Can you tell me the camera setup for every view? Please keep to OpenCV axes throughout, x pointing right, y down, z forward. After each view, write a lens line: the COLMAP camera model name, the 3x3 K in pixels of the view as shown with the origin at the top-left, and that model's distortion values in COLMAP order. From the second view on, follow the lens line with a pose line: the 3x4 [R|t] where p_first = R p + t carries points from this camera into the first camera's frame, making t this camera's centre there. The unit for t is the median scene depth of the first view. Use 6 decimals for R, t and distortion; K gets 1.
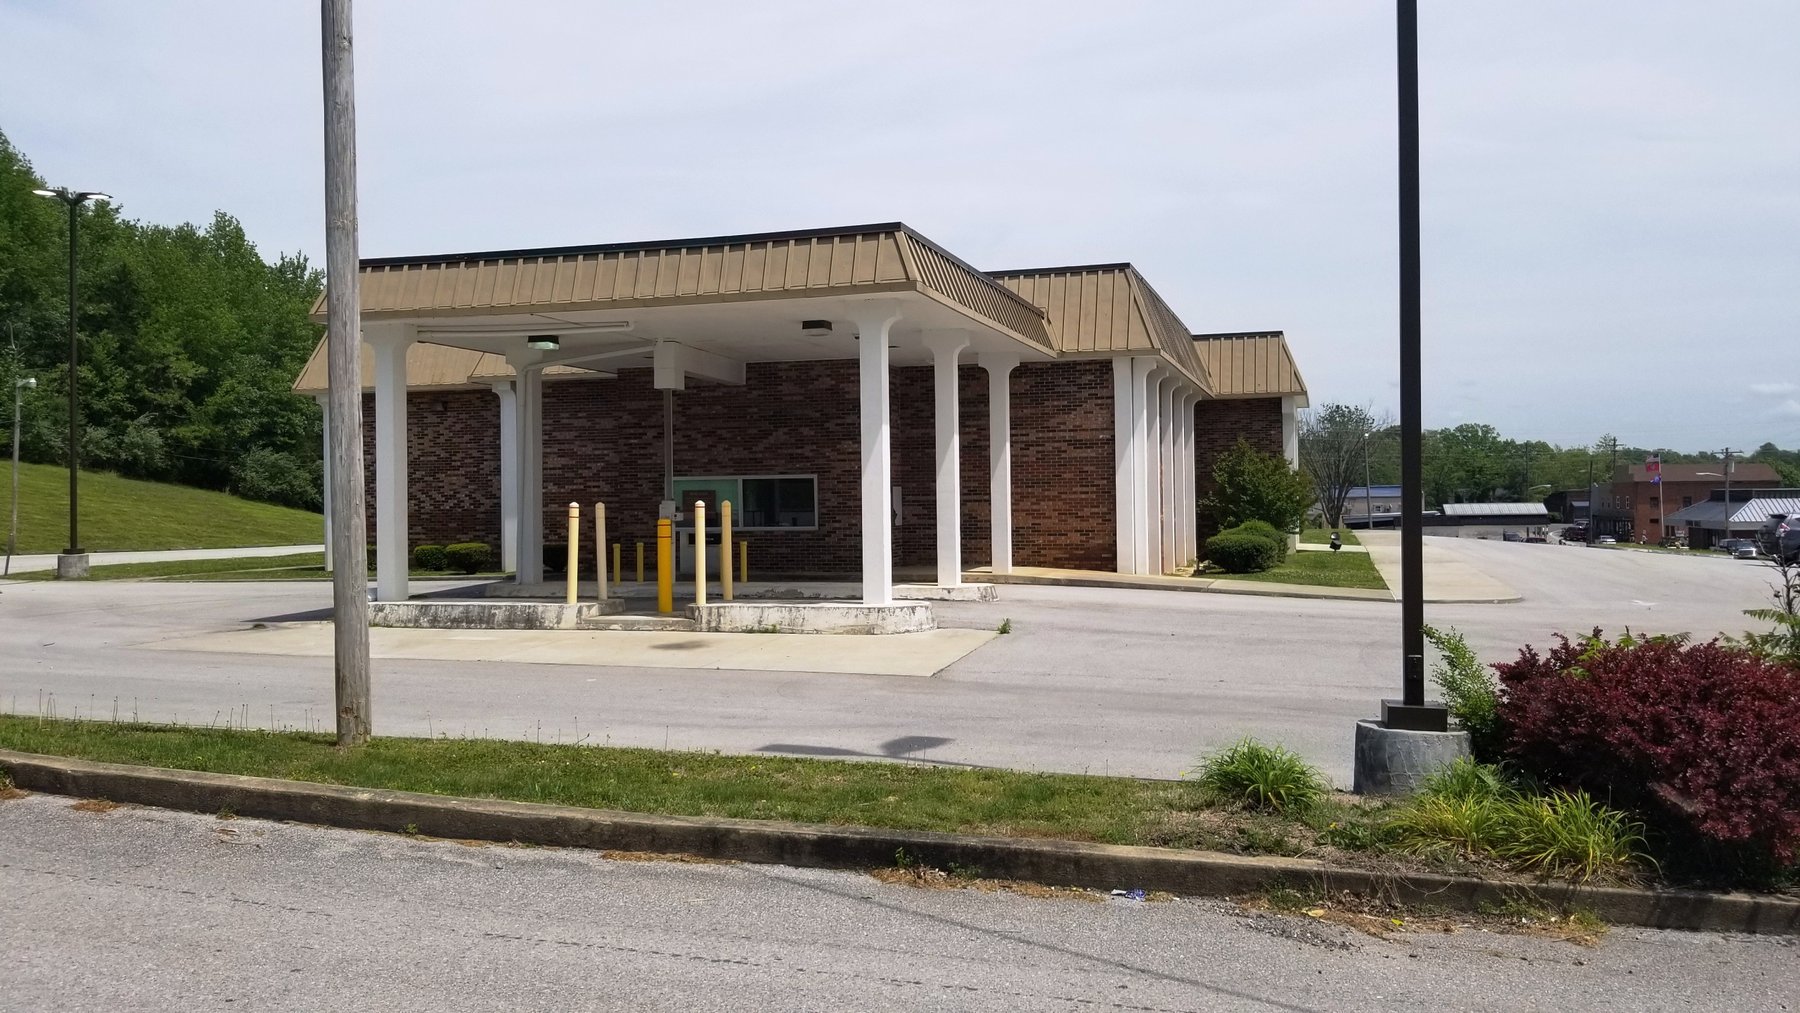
lens RADIAL K [[1430.7, 0, 903.0], [0, 1430.7, 470.0], [0, 0, 1]] dist [0.063639, -0.113551]
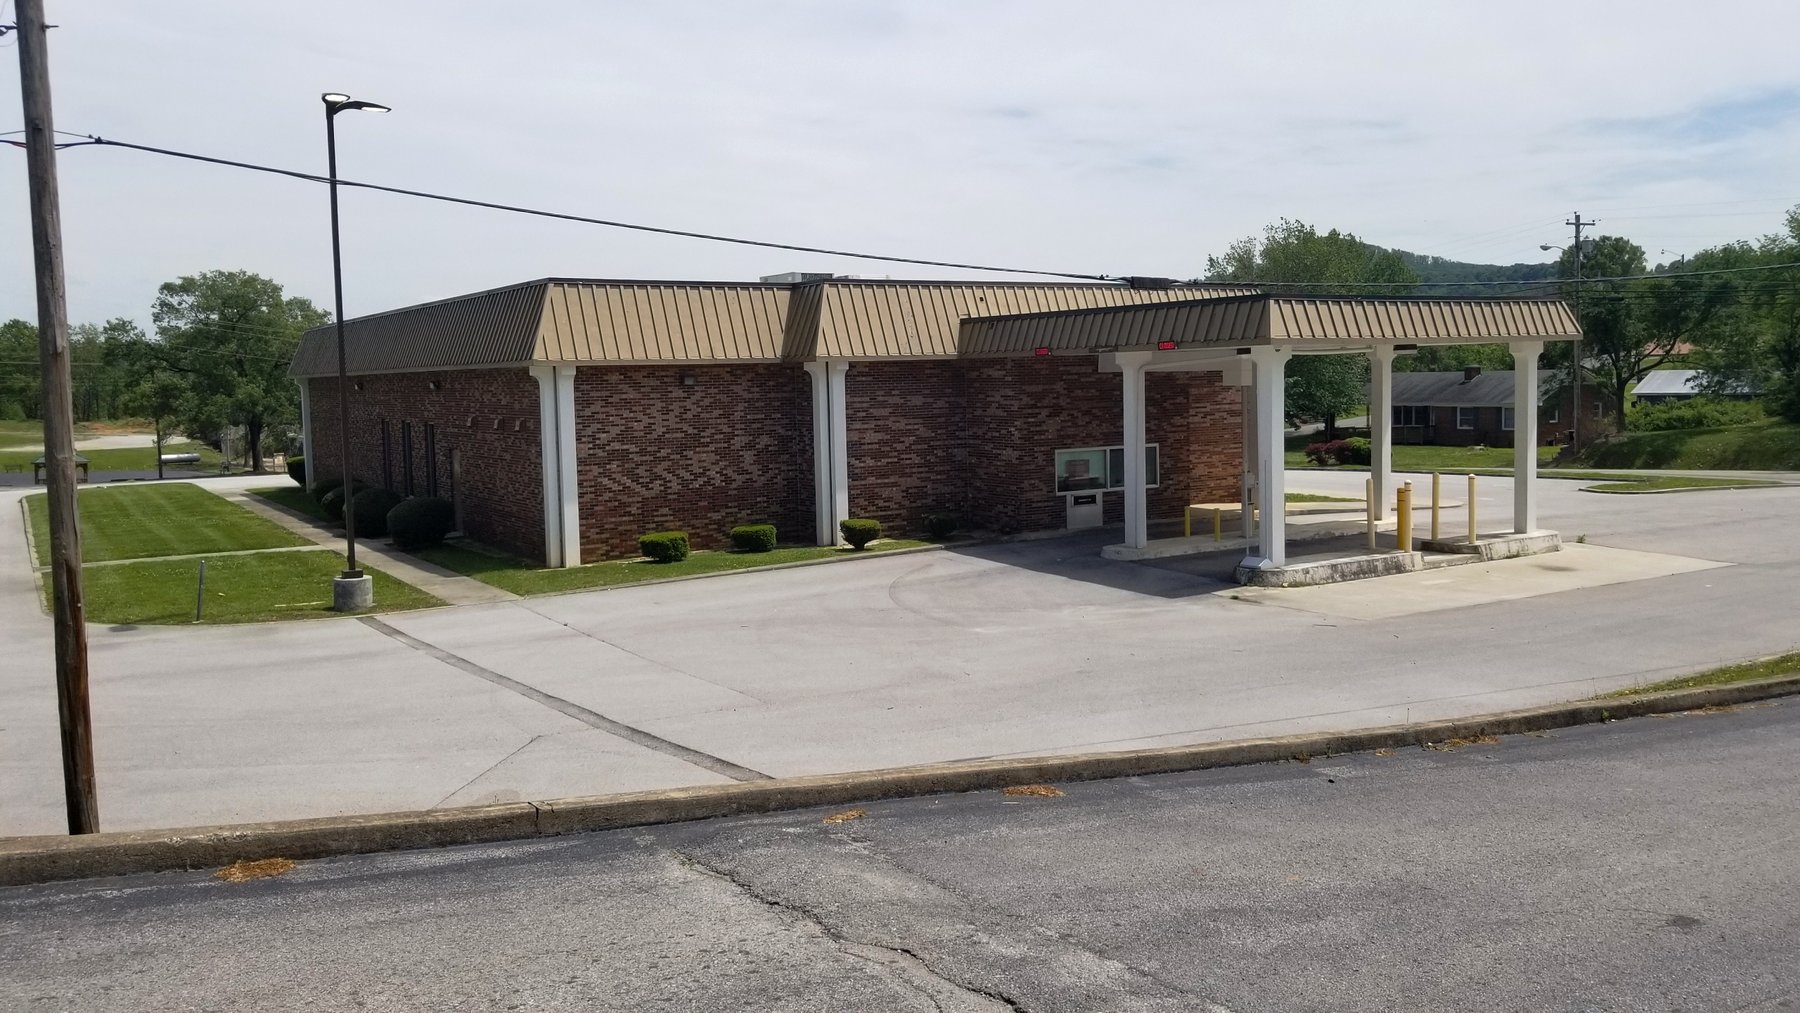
lens RADIAL K [[1424.8, 0, 900.0], [0, 1424.8, 506.5], [0, 0, 1]] dist [0.032917, -0.007621]
pose [[0.657207, -0.073519, 0.750116, -1.121638], [0.002924, 0.995472, 0.095005, -0.059919], [-0.753705, -0.060245, 0.654446, 0.323553]]
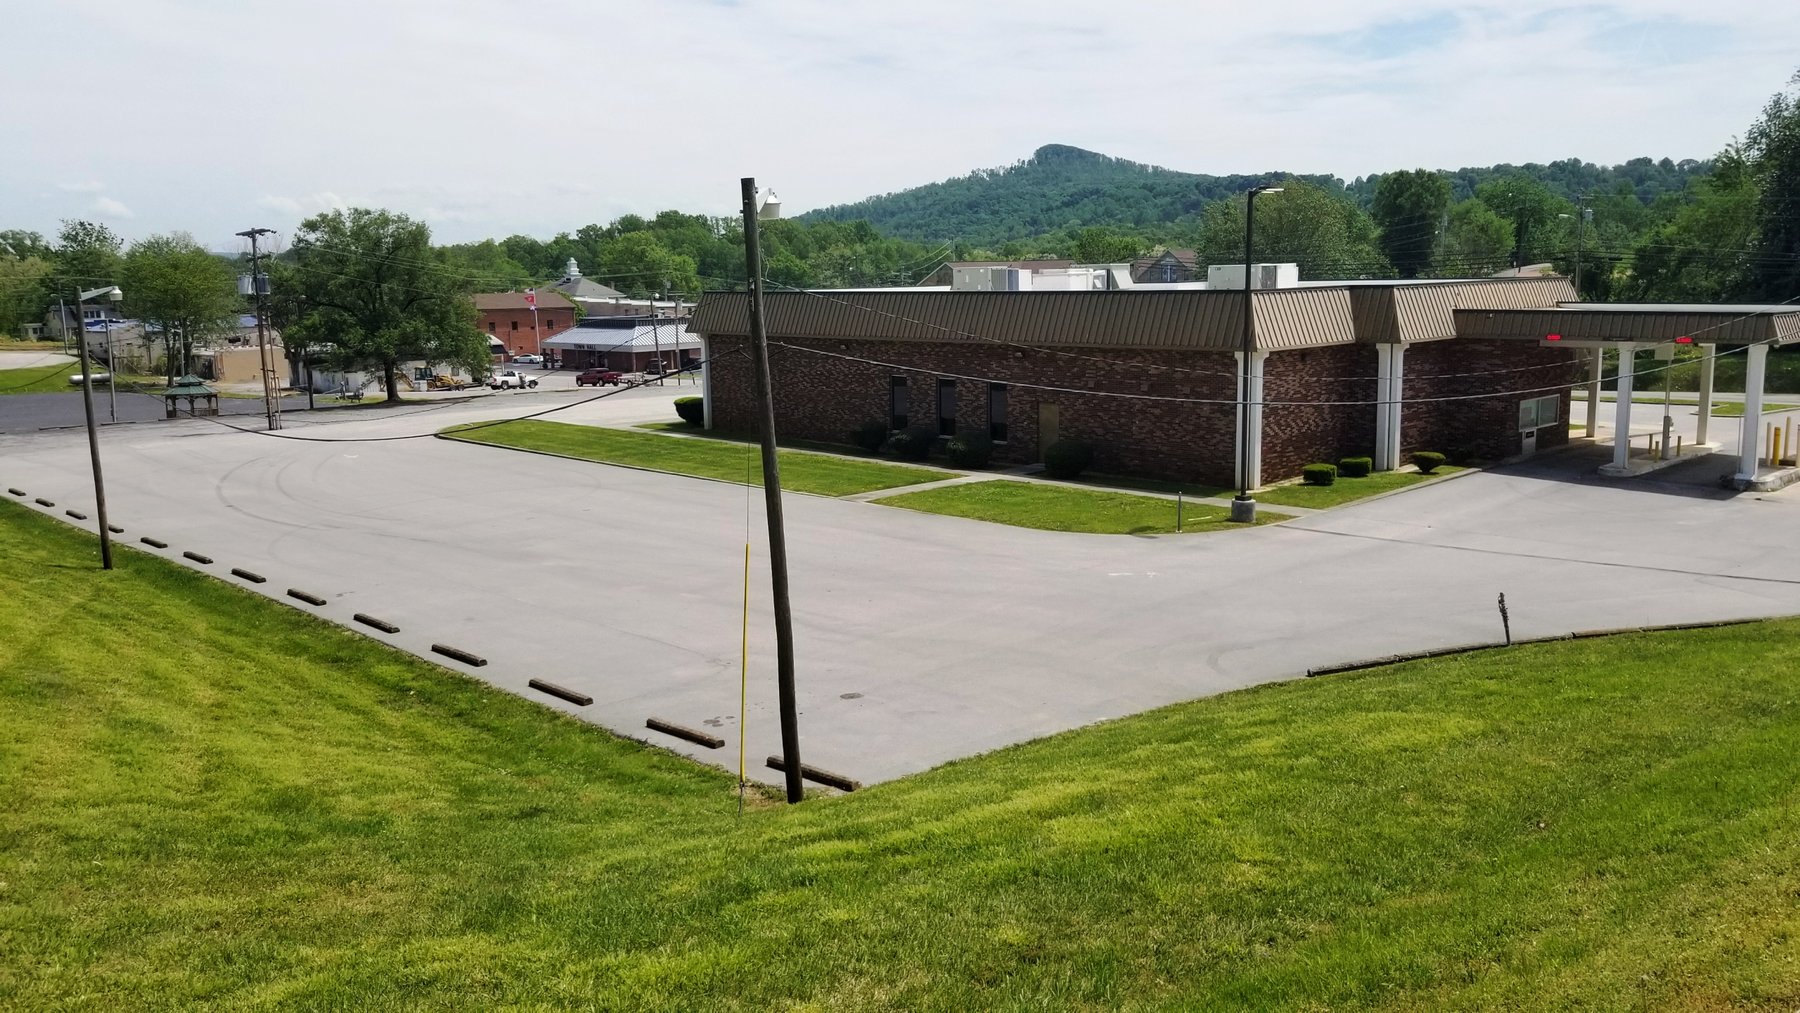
lens RADIAL K [[1436.2, 0, 898.7], [0, 1436.2, 476.7], [0, 0, 1]] dist [0.092787, -0.121974]
pose [[0.498695, -0.121042, 0.858284, -2.030717], [-0.003224, 0.989936, 0.141481, -0.148630], [-0.866771, -0.073323, 0.493286, 0.771376]]
